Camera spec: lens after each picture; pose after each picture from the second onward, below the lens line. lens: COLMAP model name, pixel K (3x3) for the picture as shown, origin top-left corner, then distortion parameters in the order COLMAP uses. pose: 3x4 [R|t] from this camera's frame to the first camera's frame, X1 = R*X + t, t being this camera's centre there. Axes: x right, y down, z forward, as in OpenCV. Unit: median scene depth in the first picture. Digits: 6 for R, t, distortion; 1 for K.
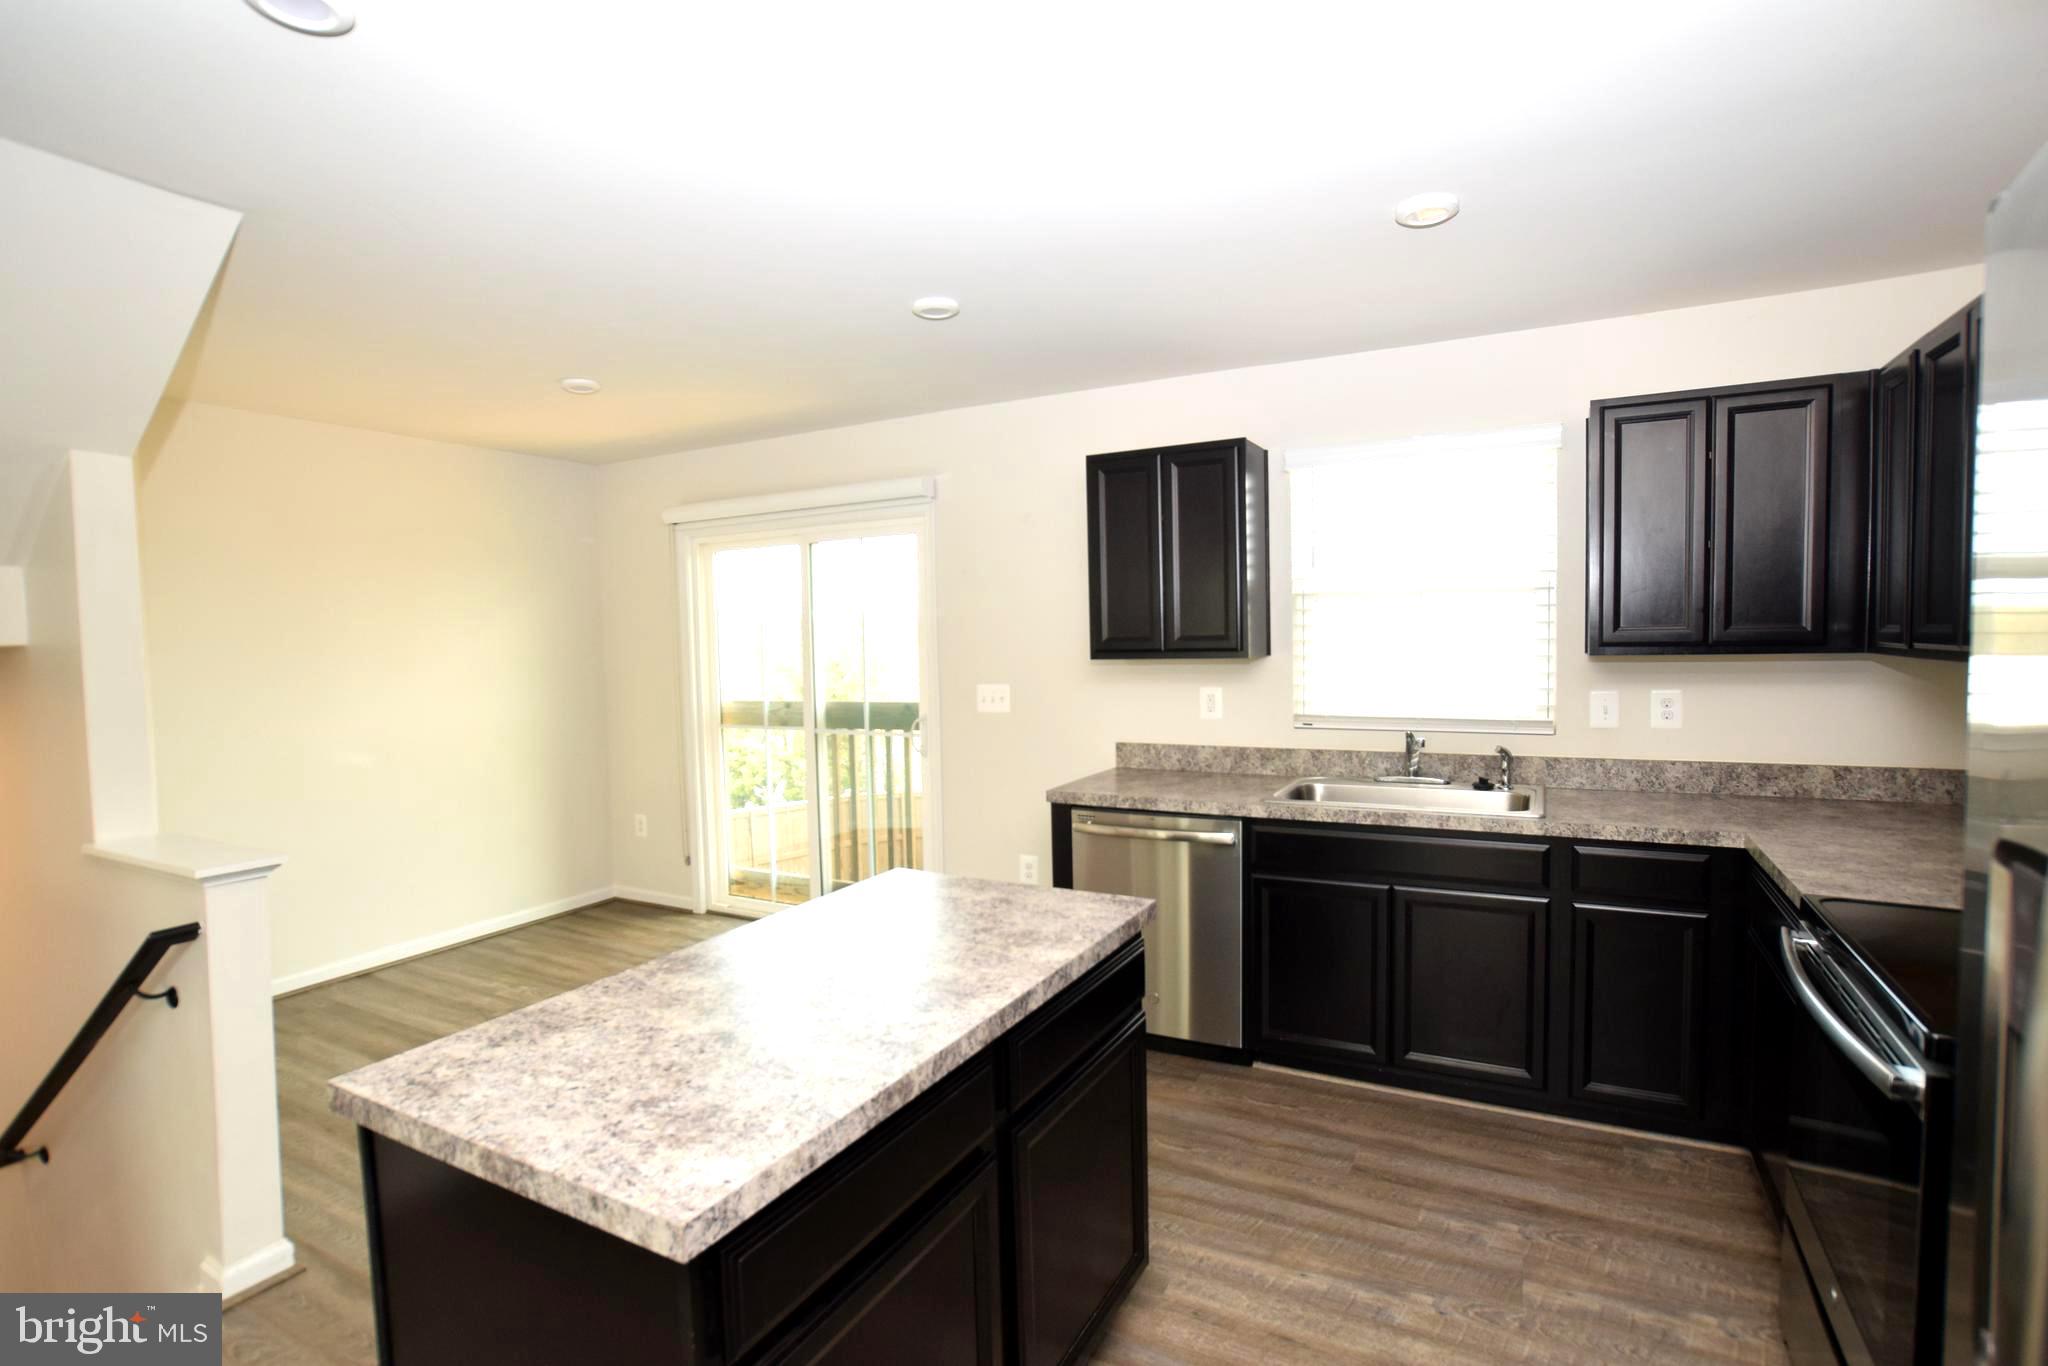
lens RADIAL K [[987.9, 0, 1030.4], [0, 987.9, 670.5], [0, 0, 1]] dist [-0.058807, 0.025752]
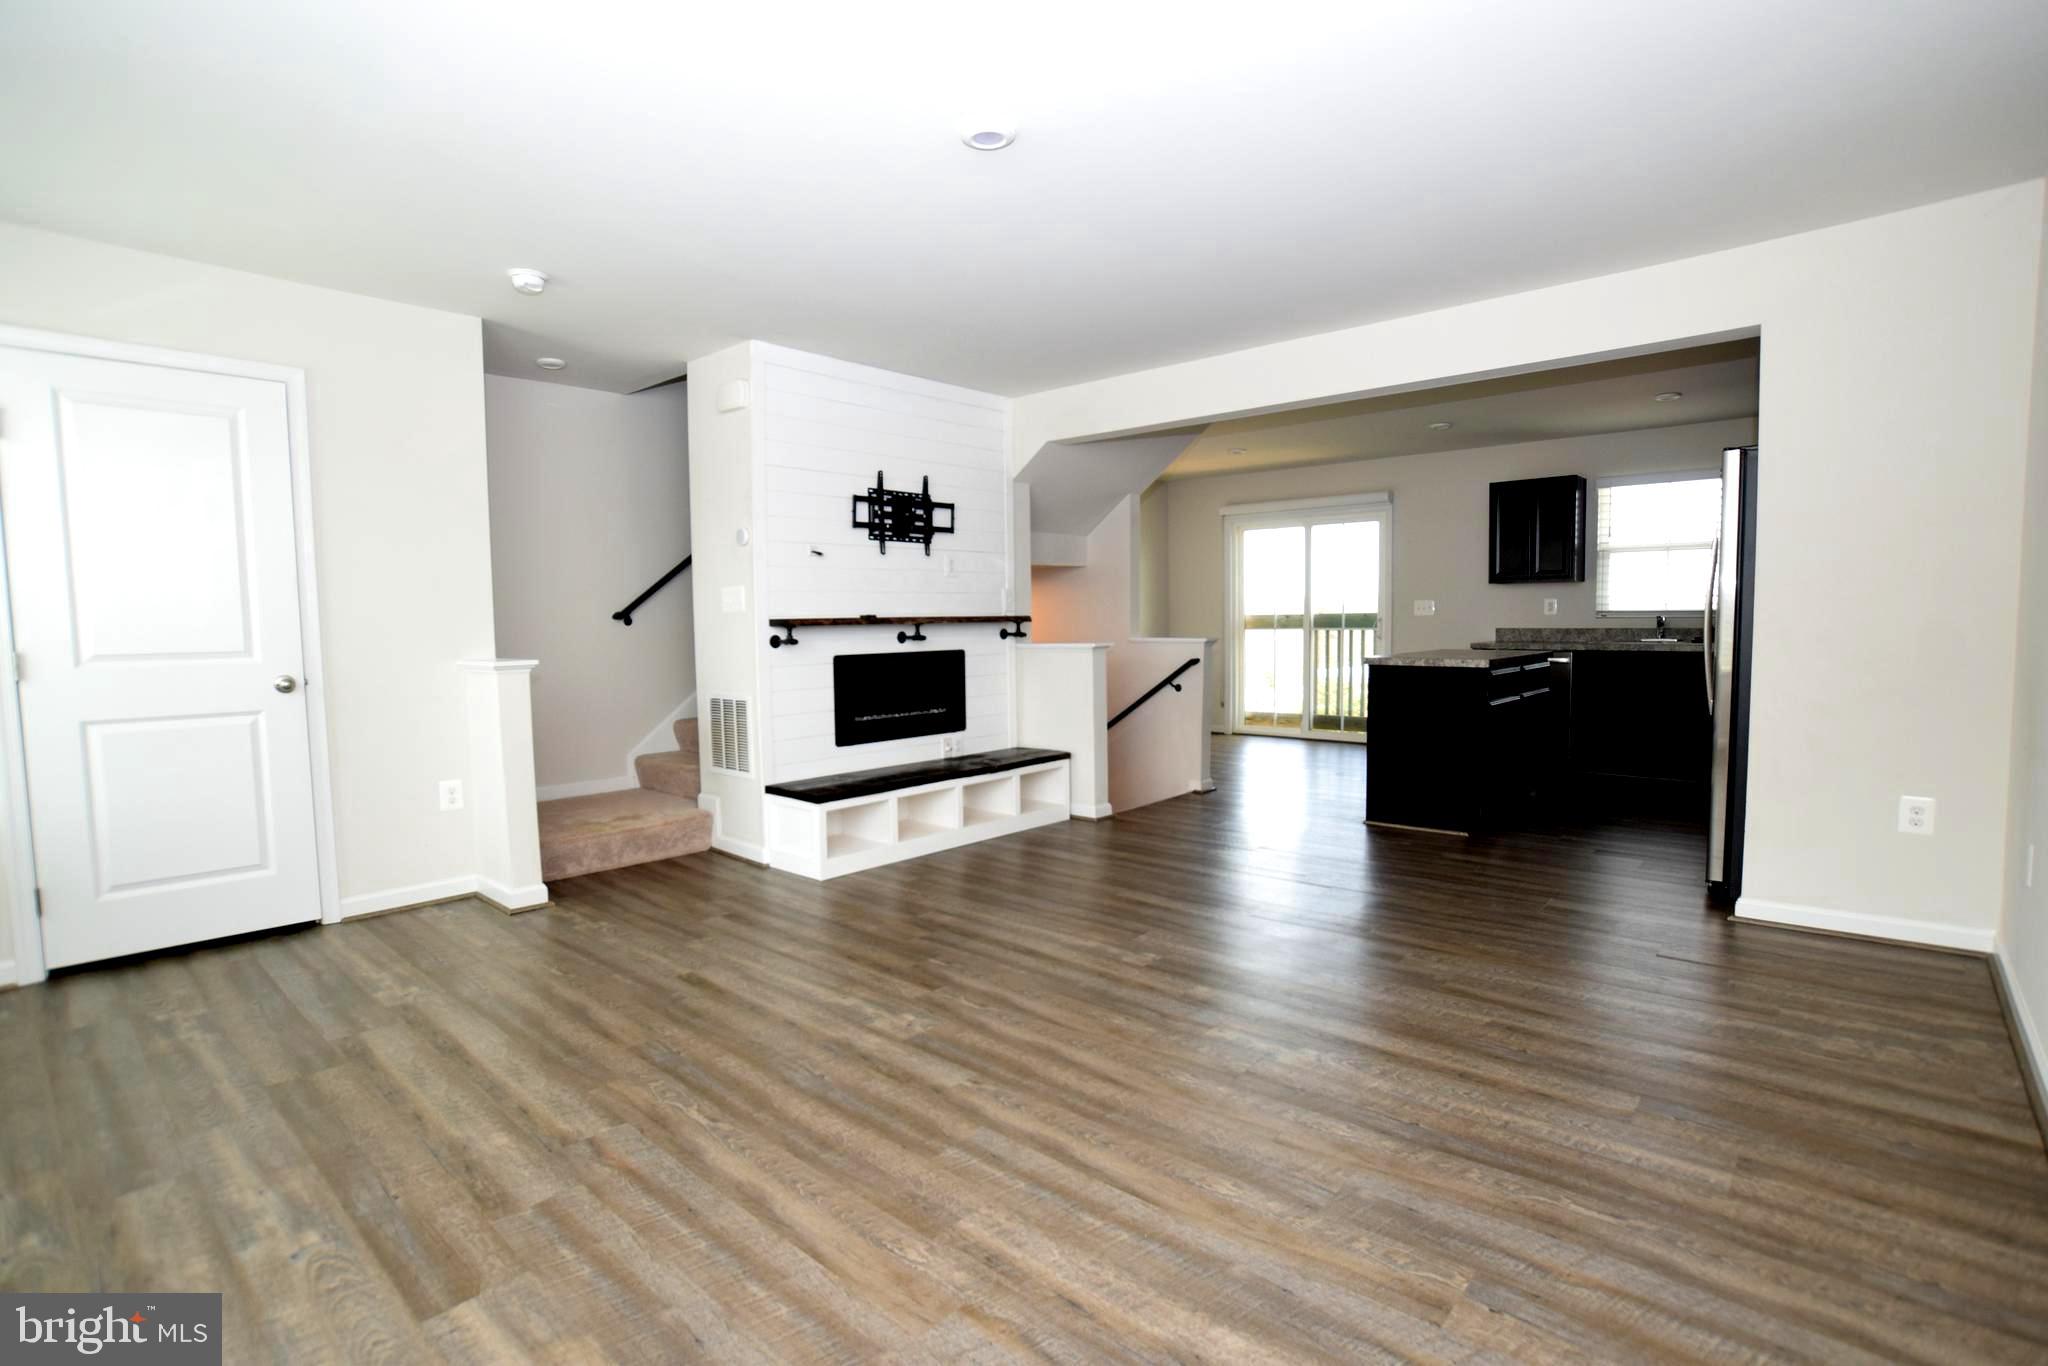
lens RADIAL K [[987.9, 0, 1029.5], [0, 987.9, 670.3], [0, 0, 1]] dist [-0.058807, 0.025752]
pose [[0.970187, 0.021265, -0.241422, -0.379123], [-0.016083, 0.999597, 0.023412, 0.139688], [0.241822, -0.018831, 0.970138, -1.222921]]
